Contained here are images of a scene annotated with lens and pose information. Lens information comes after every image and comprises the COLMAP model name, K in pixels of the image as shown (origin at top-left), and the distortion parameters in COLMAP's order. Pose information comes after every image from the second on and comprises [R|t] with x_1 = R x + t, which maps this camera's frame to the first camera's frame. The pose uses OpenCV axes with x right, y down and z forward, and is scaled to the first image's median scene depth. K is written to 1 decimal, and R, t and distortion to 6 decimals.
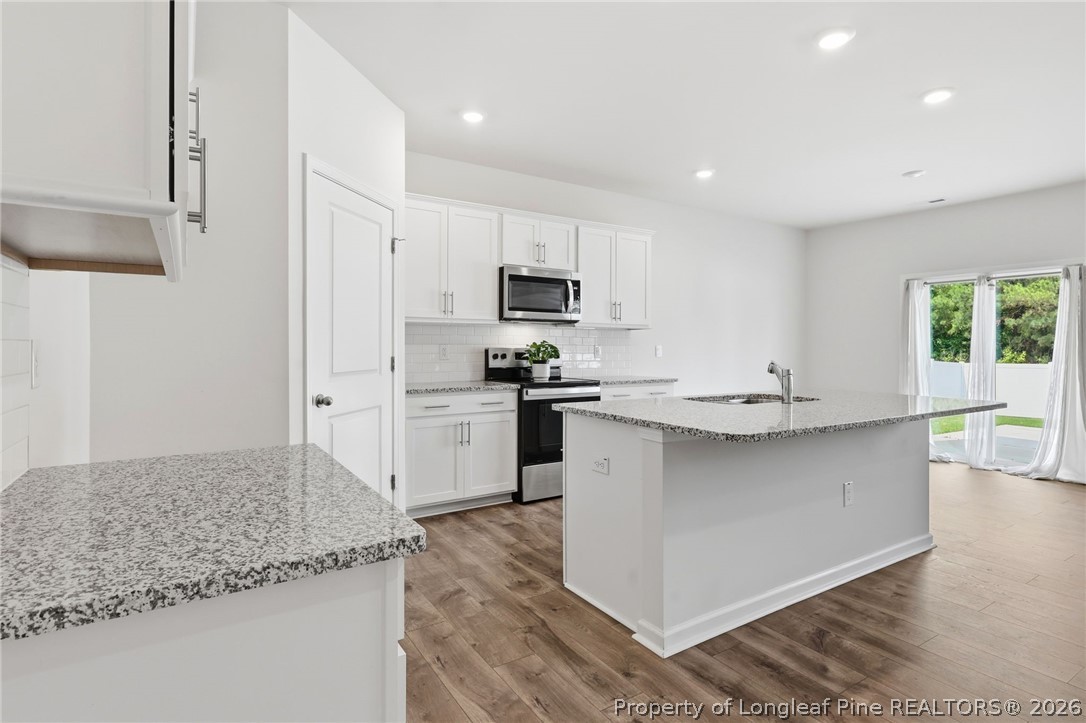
lens RADIAL K [[551.8, 0, 542.9], [0, 551.8, 342.7], [0, 0, 1]] dist [0.001912, 0.001845]
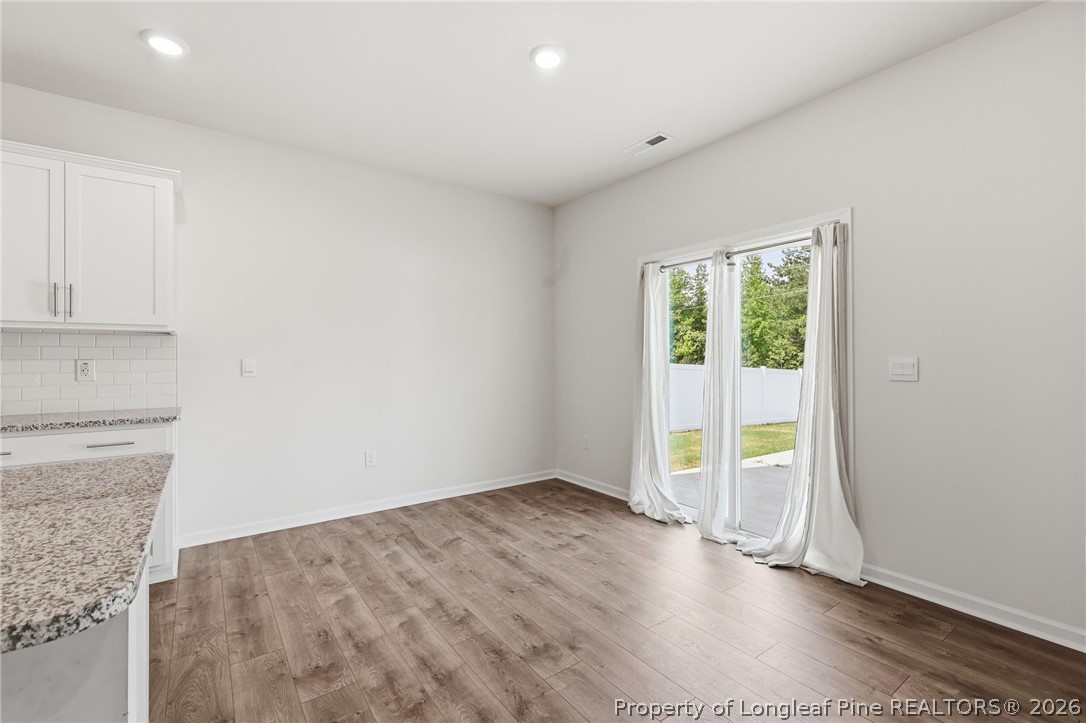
lens RADIAL K [[471.6, 0, 544.0], [0, 471.6, 357.6], [0, 0, 1]] dist [0.001365, 0.000148]
pose [[0.998424, -0.009718, 0.055278, 0.590621], [0.009560, 0.999949, 0.003116, 0.006102], [-0.055305, -0.002583, 0.998466, 0.470182]]
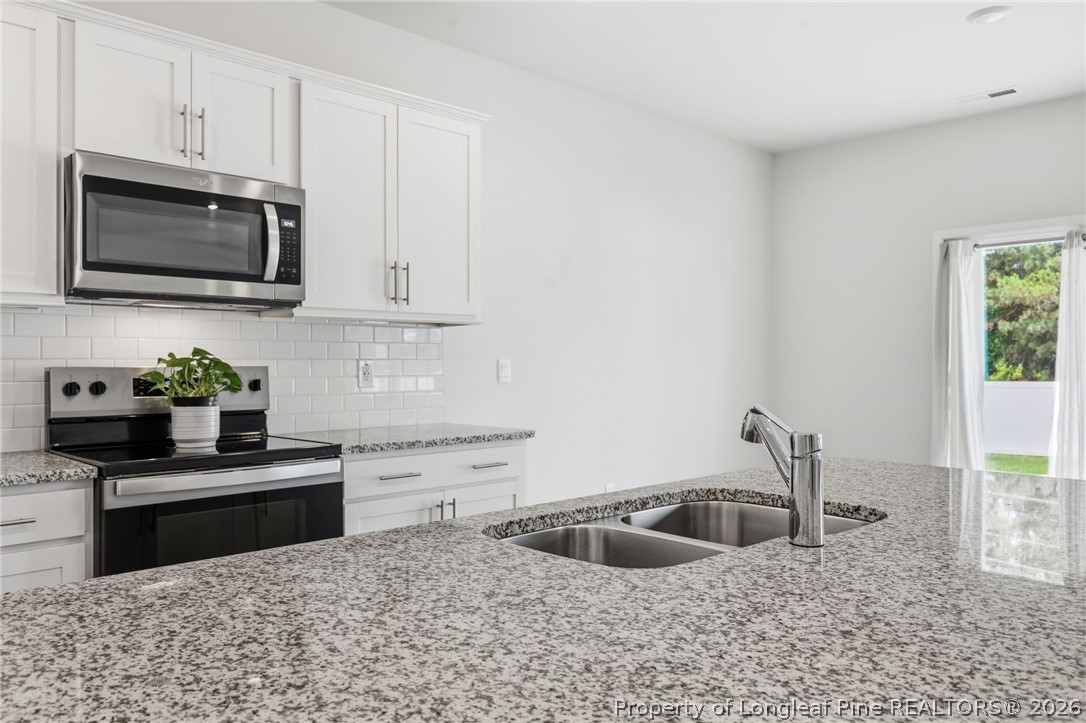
lens RADIAL K [[802.8, 0, 542.9], [0, 802.8, 365.0], [0, 0, 1]] dist [0.005321, -0.003469]
pose [[0.981262, -0.006903, 0.192555, 0.118808], [0.004732, 0.999920, 0.011733, 0.002212], [-0.192621, -0.010602, 0.981216, 0.328963]]
